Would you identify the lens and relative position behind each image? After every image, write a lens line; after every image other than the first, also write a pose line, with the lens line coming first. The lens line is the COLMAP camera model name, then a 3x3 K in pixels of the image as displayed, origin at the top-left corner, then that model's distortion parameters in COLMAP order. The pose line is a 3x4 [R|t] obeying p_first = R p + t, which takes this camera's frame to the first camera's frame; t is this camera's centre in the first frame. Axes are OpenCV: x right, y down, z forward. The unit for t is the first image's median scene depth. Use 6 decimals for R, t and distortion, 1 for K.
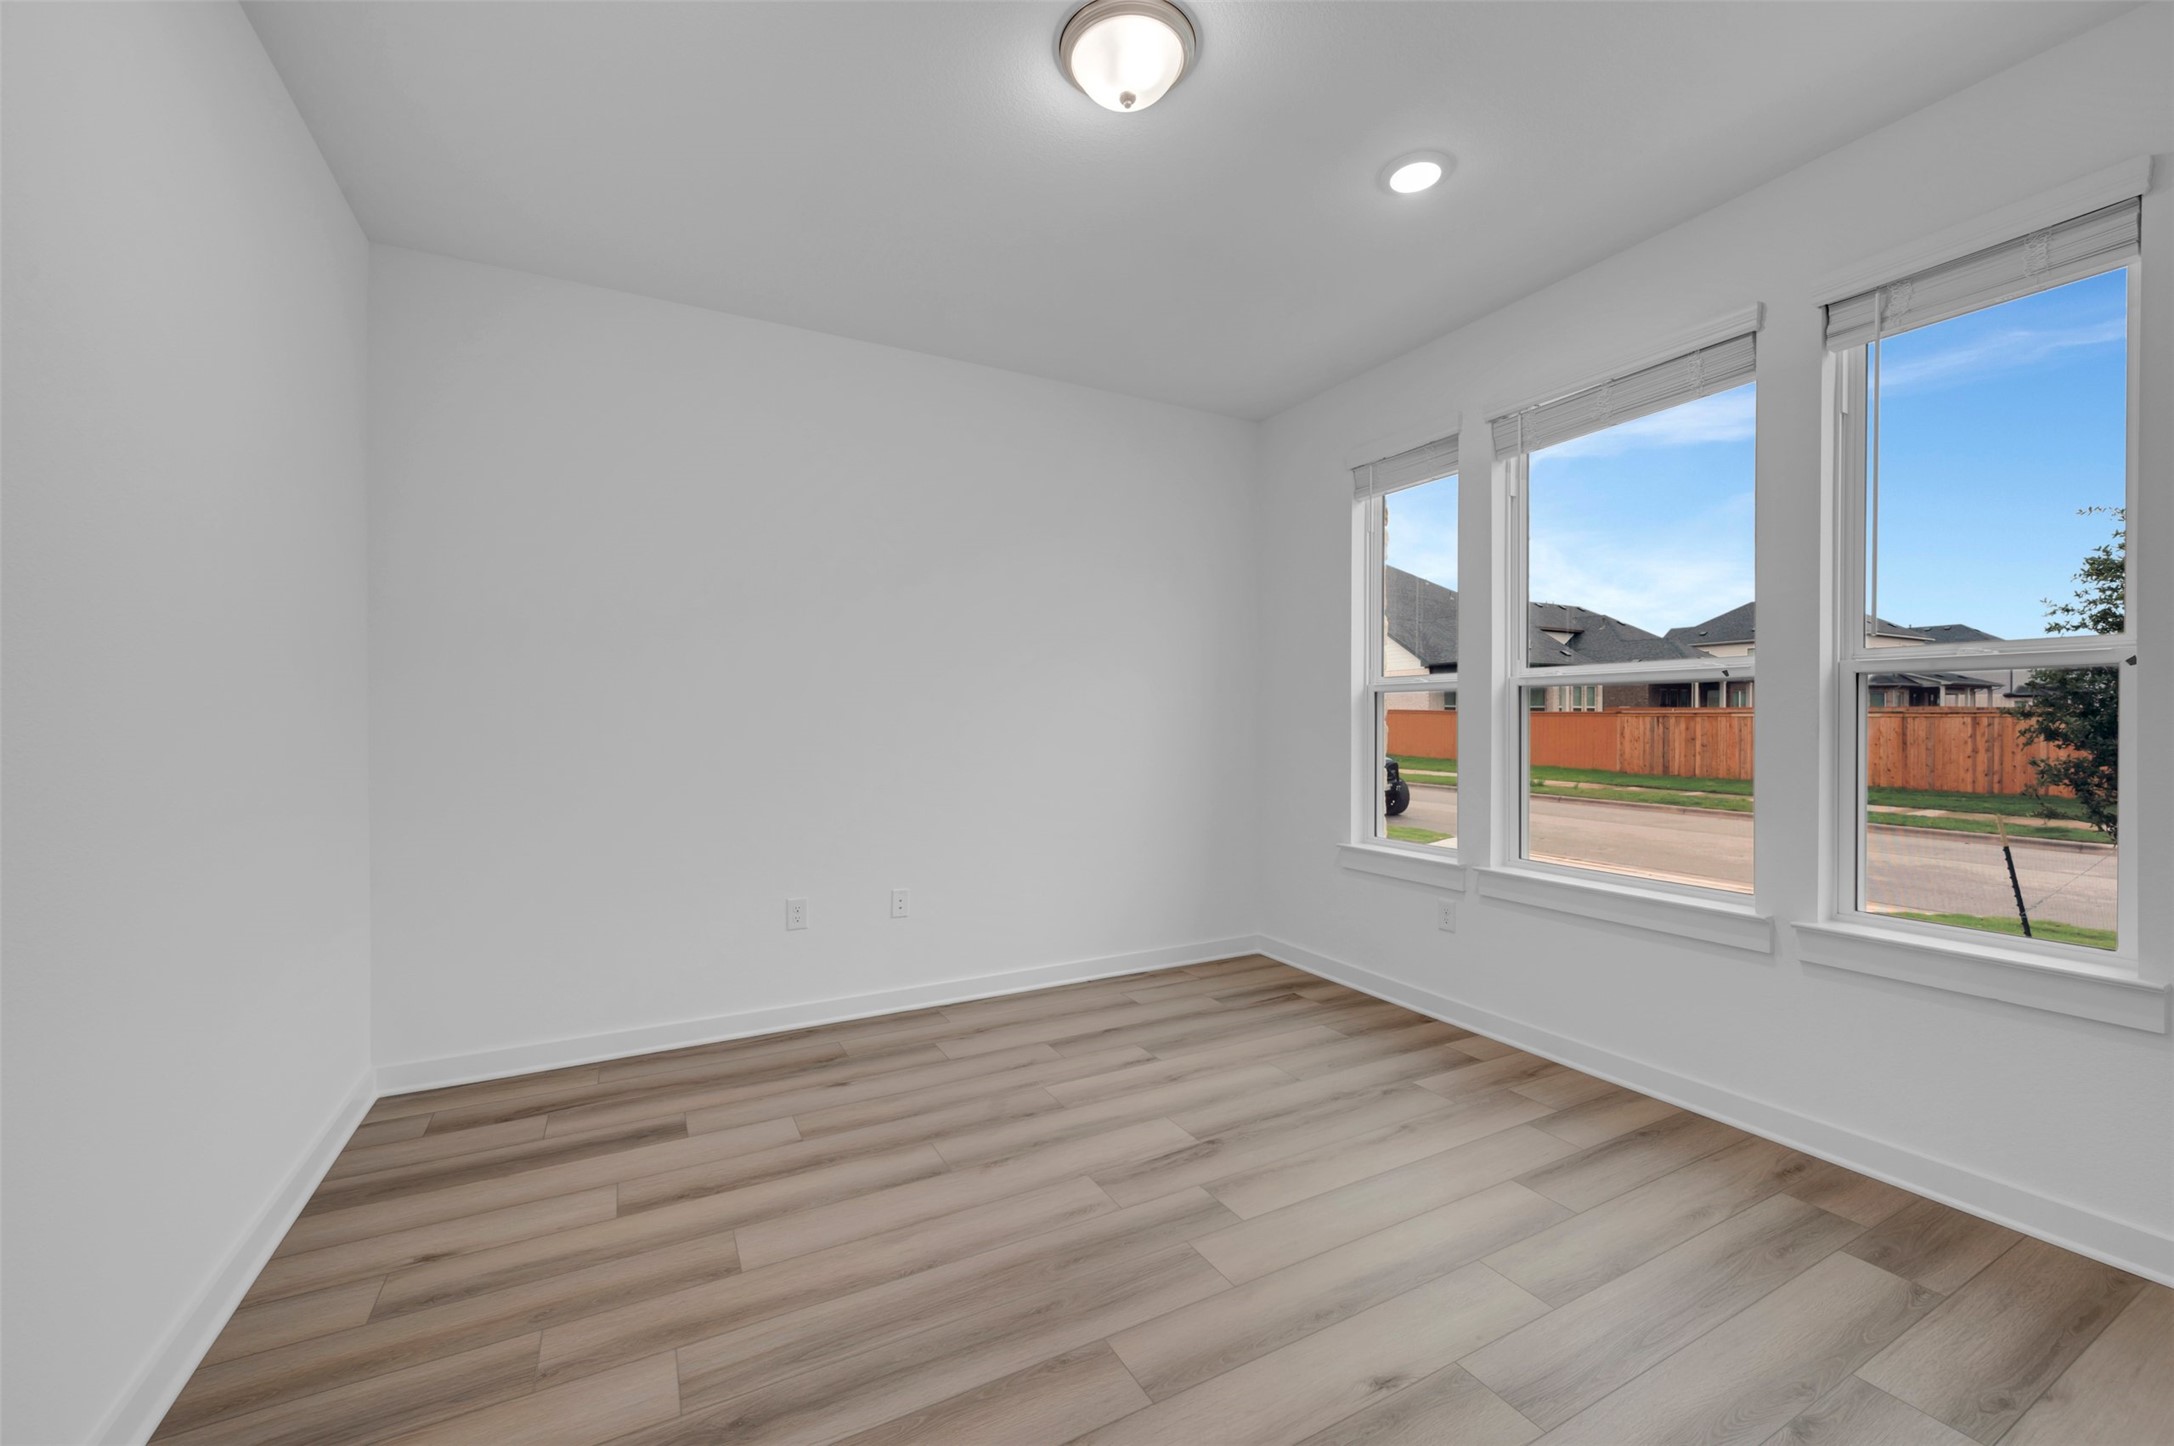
lens RADIAL K [[901.3, 0, 1095.9], [0, 901.3, 729.6], [0, 0, 1]] dist [0.000355, -0.000282]
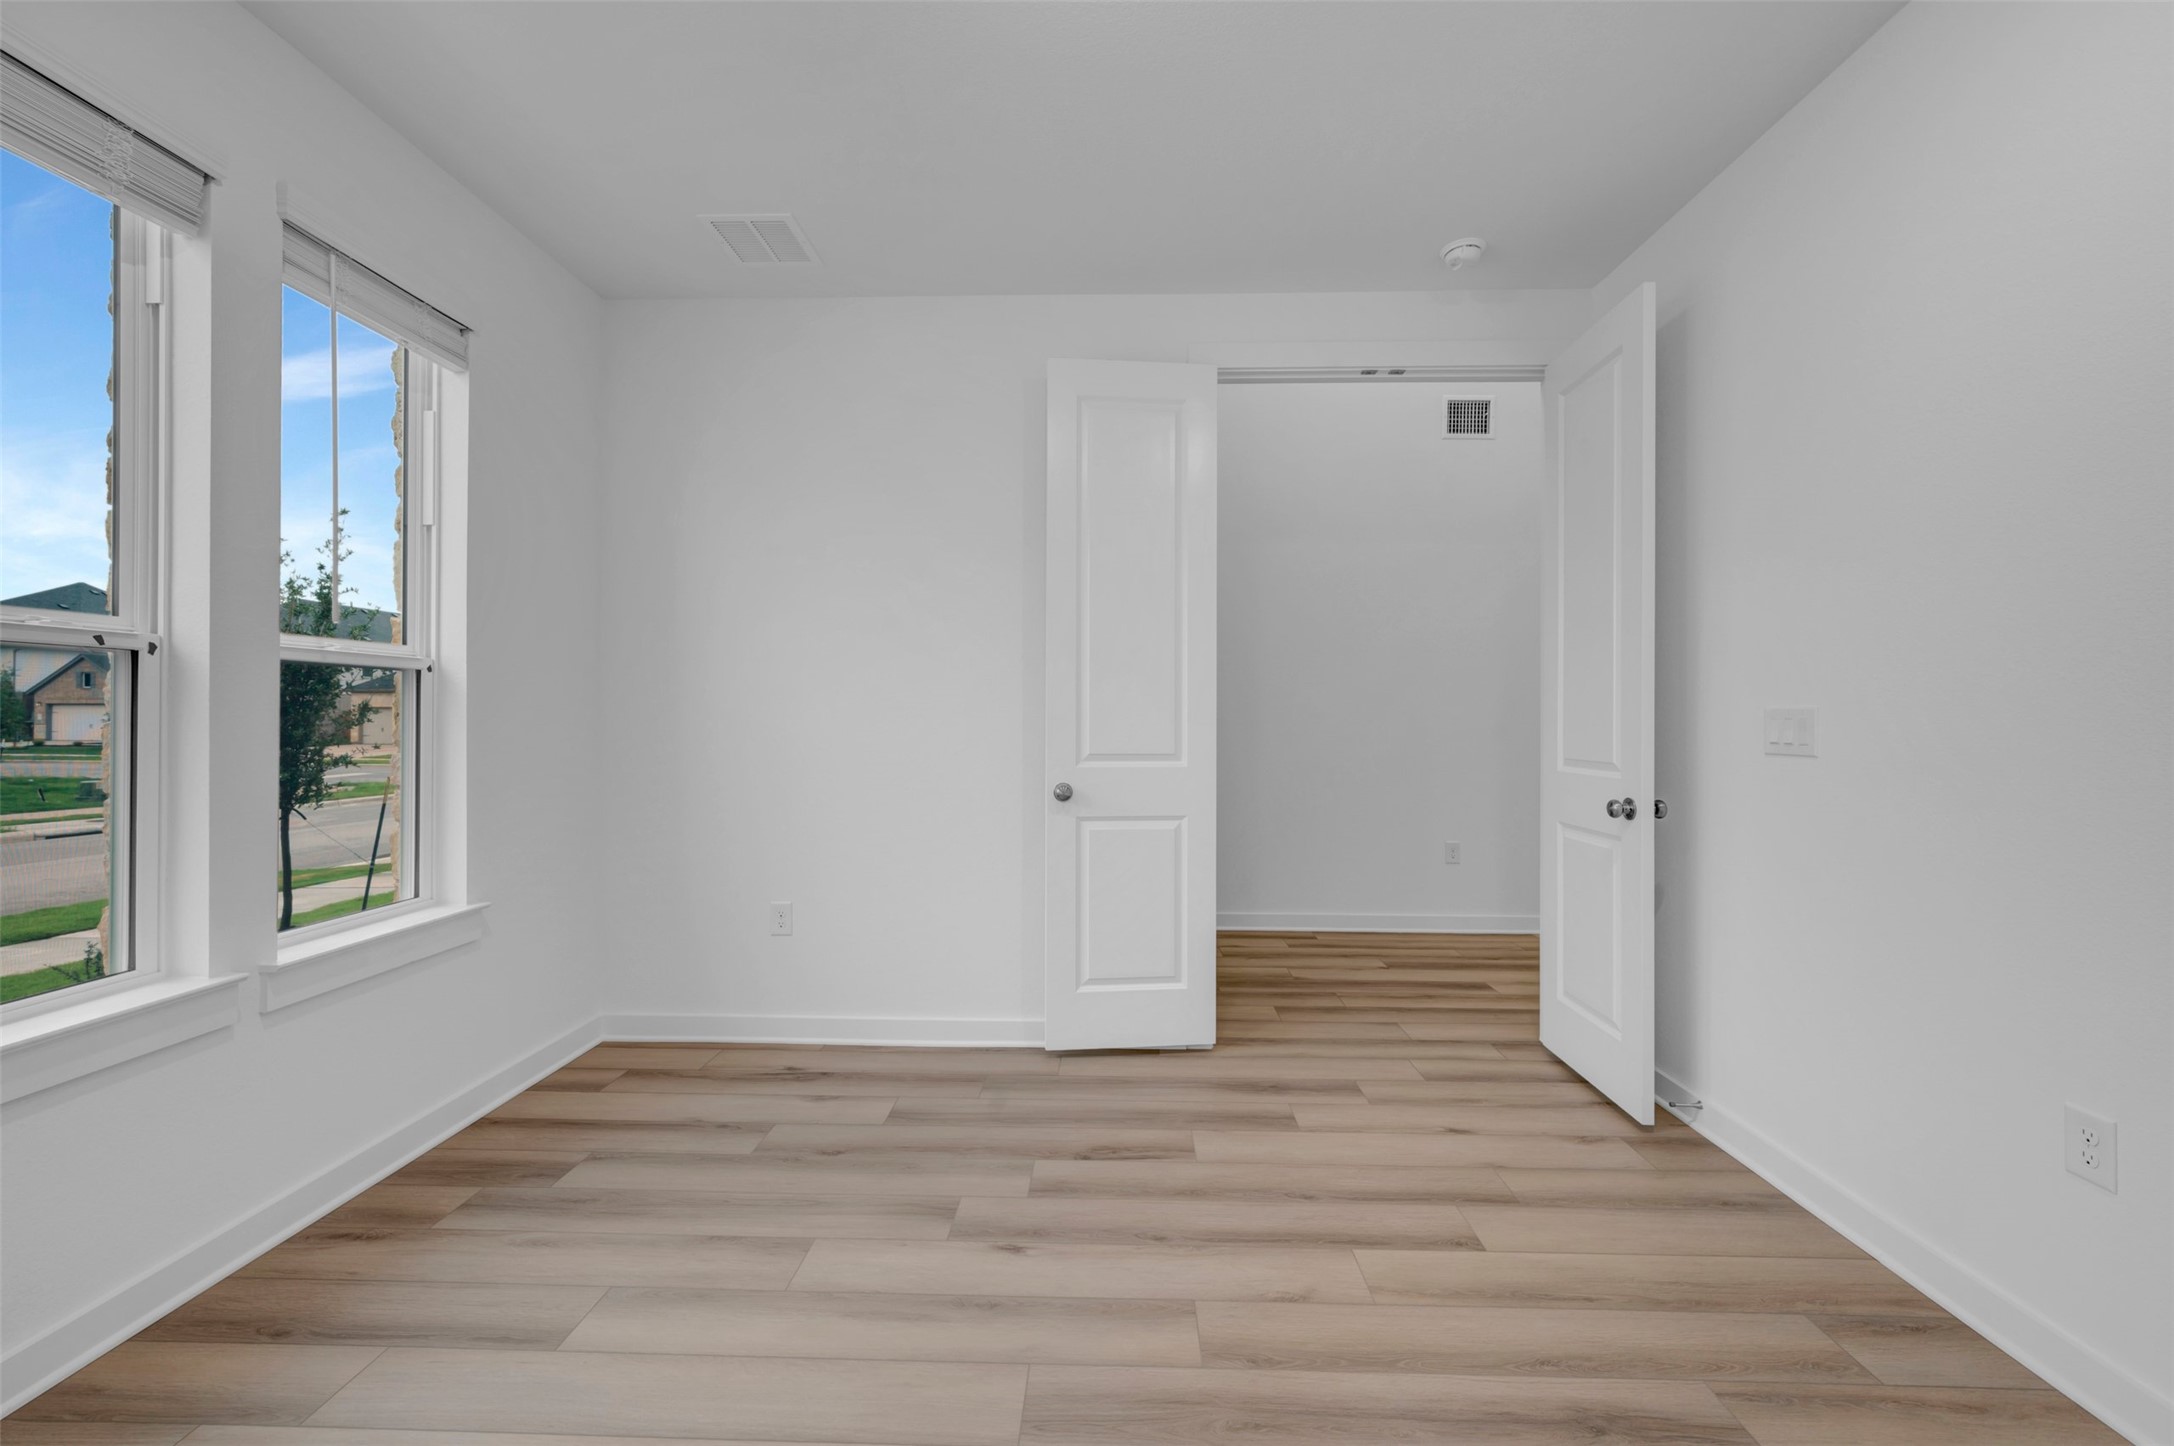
lens RADIAL K [[901.3, 0, 1081.4], [0, 901.3, 714.6], [0, 0, 1]] dist [0.000355, -0.000282]
pose [[-0.868870, 0.000450, 0.495040, -0.320532], [0.001441, 0.999998, 0.001620, -0.012586], [-0.495038, 0.002121, -0.868869, 1.726843]]
